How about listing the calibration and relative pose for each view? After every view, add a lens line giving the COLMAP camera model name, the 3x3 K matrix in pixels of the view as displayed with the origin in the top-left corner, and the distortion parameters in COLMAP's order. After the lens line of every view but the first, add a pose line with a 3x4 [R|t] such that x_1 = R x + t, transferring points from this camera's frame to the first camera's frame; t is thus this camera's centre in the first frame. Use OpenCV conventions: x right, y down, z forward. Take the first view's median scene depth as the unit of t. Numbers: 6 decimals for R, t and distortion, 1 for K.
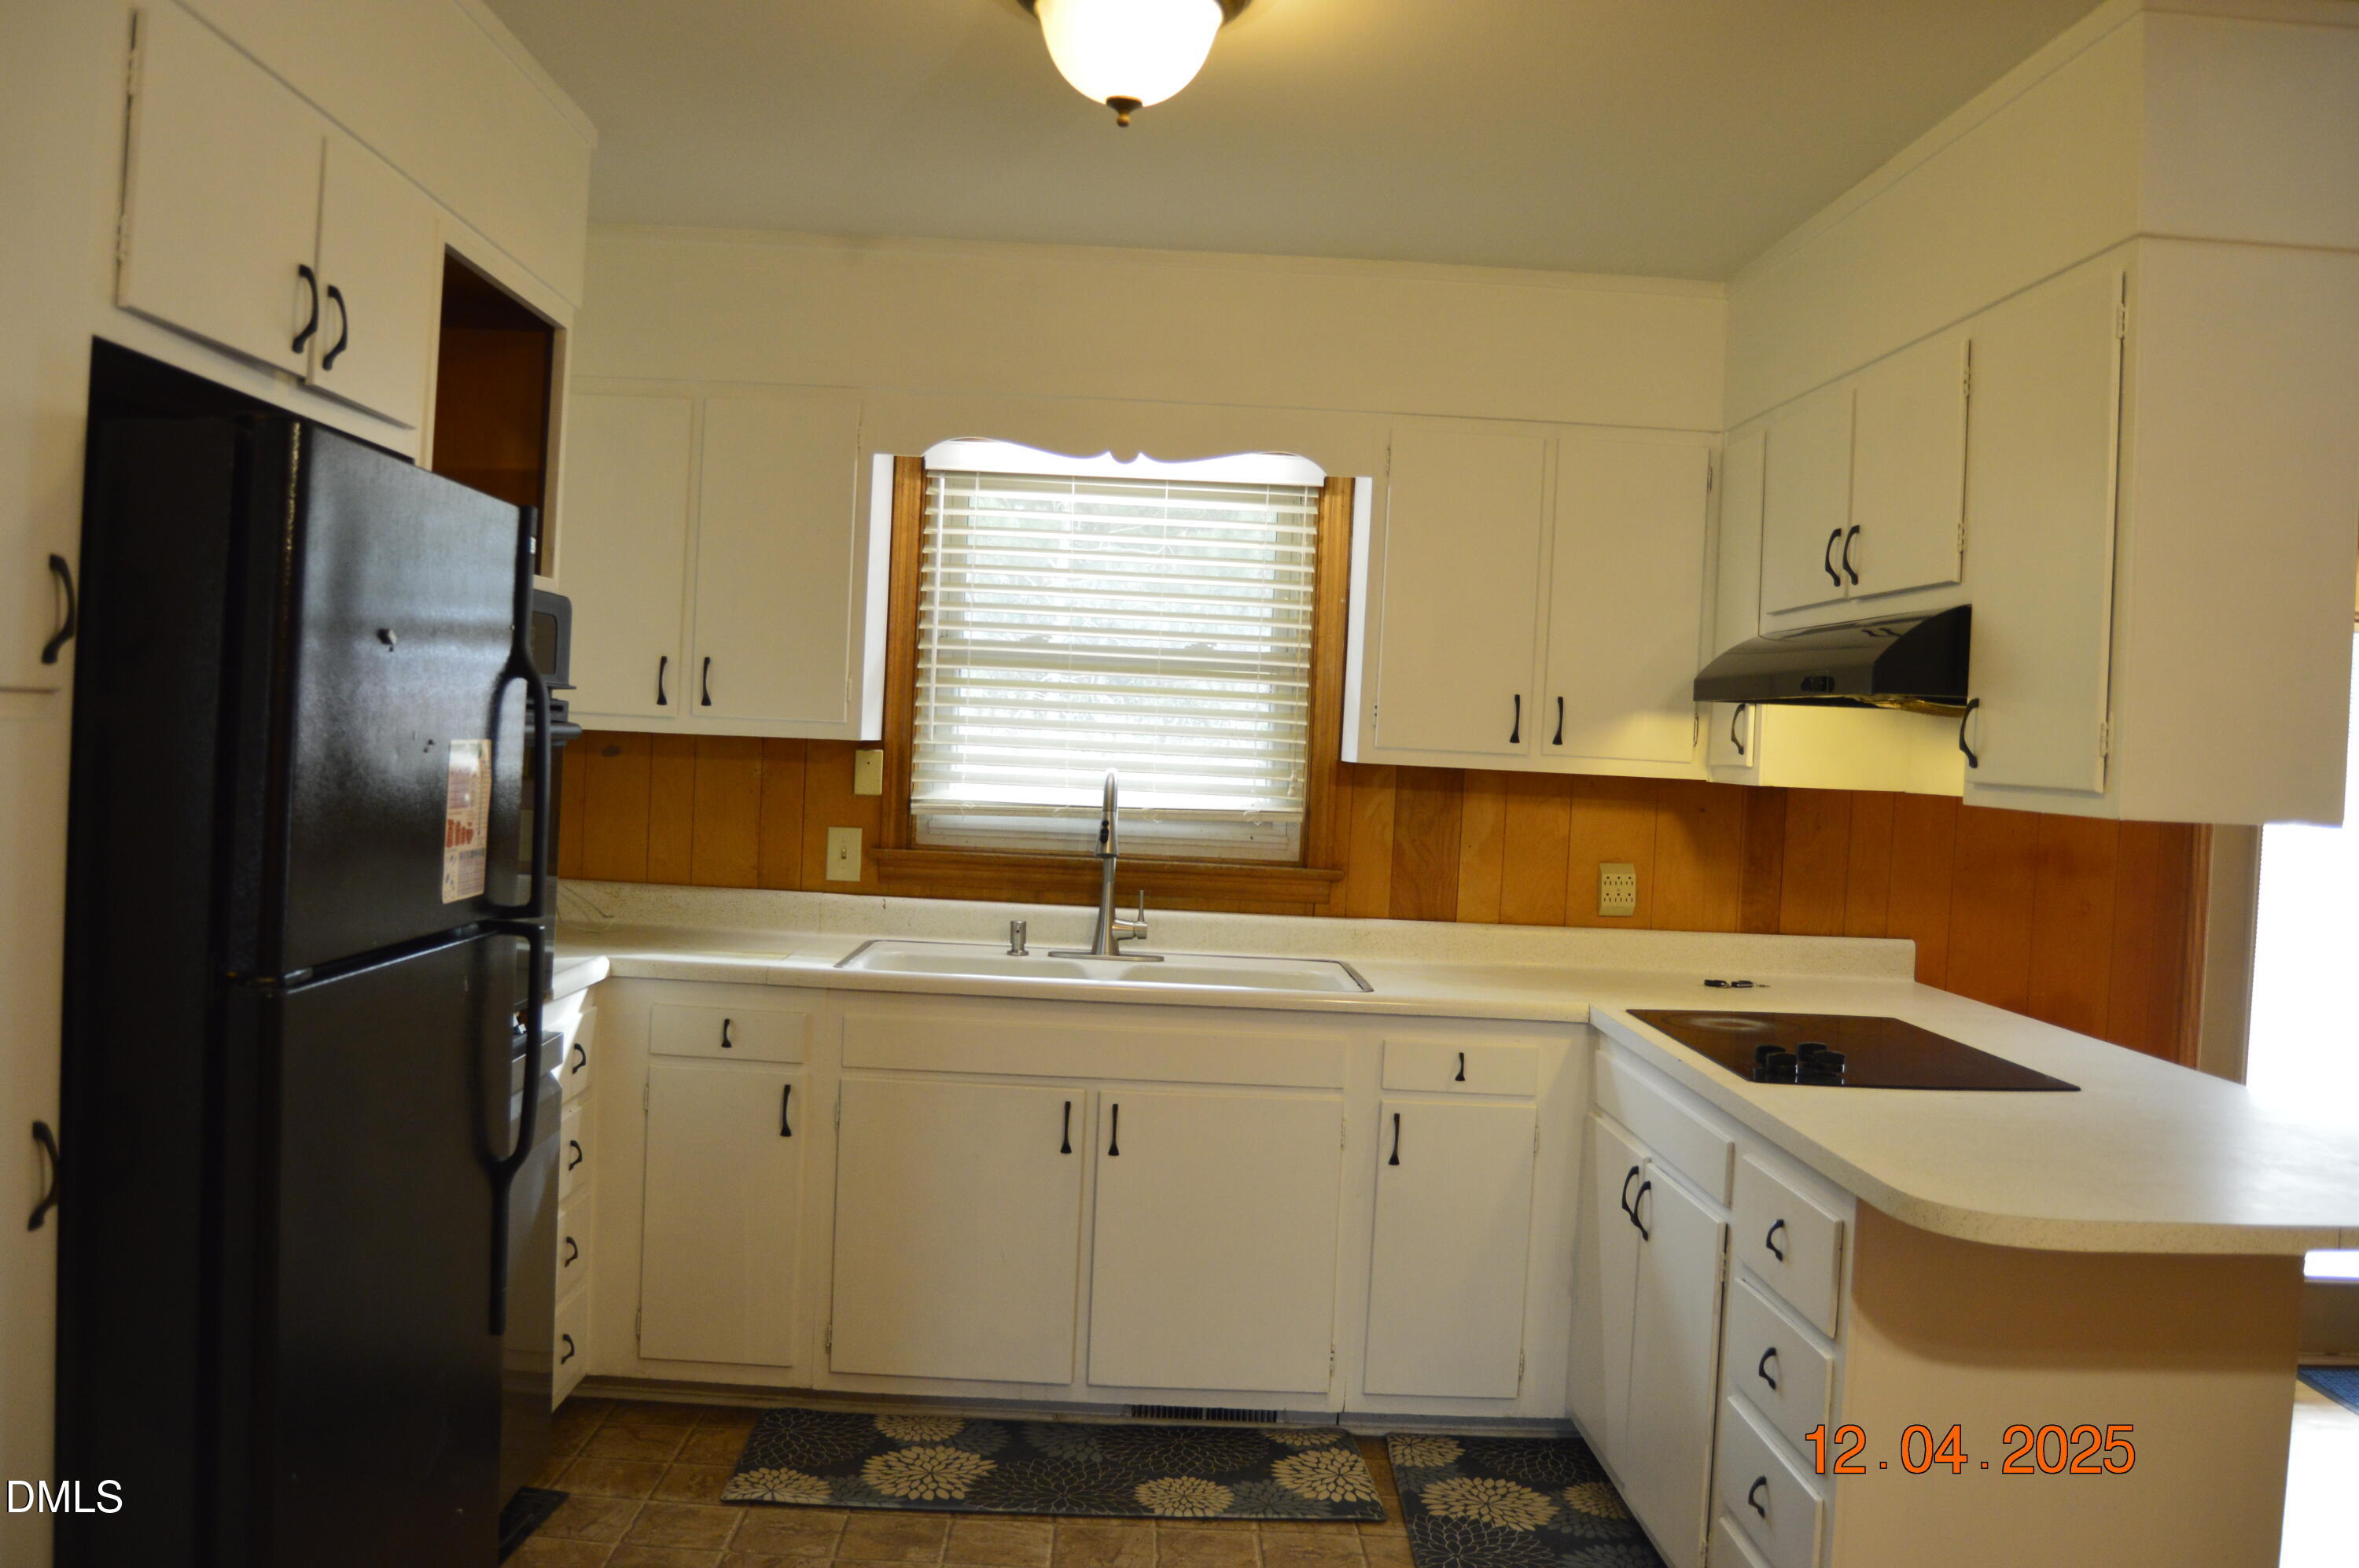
lens RADIAL K [[1880.9, 0, 1156.6], [0, 1880.9, 783.4], [0, 0, 1]] dist [-0.105878, 0.056966]
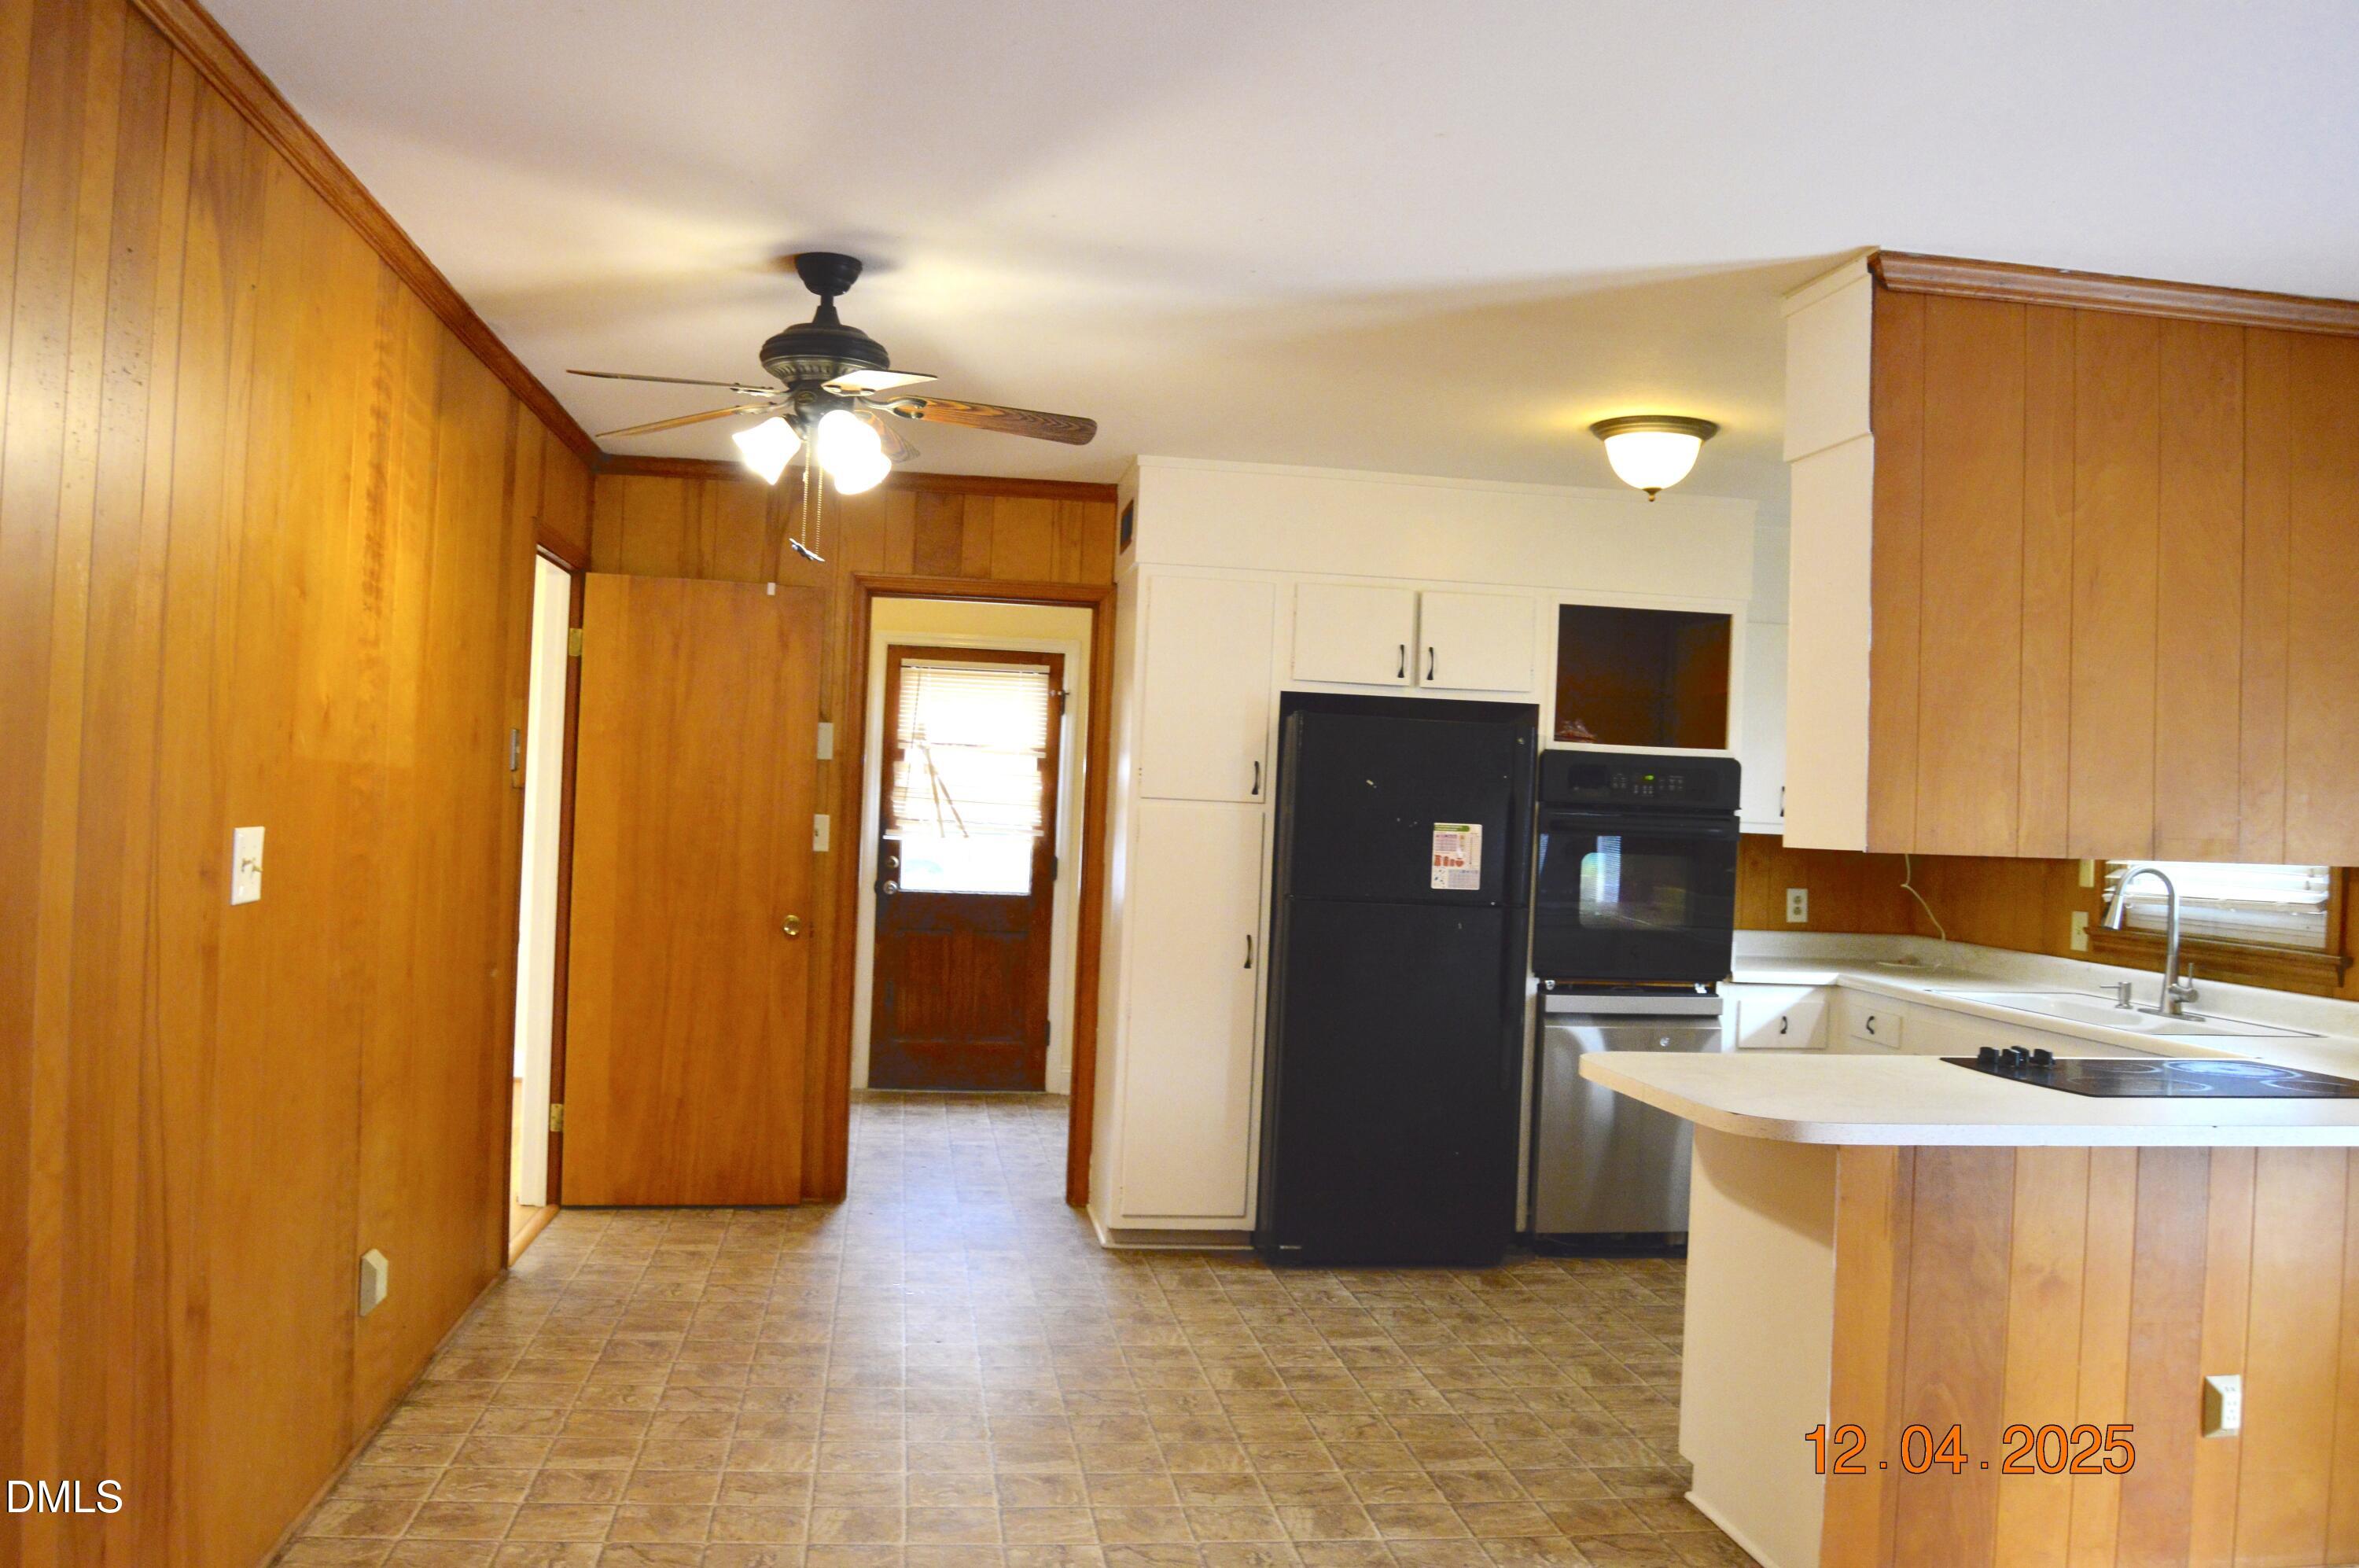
lens RADIAL K [[1880.9, 0, 1156.6], [0, 1880.9, 783.4], [0, 0, 1]] dist [-0.105878, 0.056966]
pose [[0.126774, -0.048669, -0.990737, 1.156481], [-0.061785, 0.996469, -0.056856, 0.051798], [0.990006, 0.068420, 0.123319, 0.175529]]
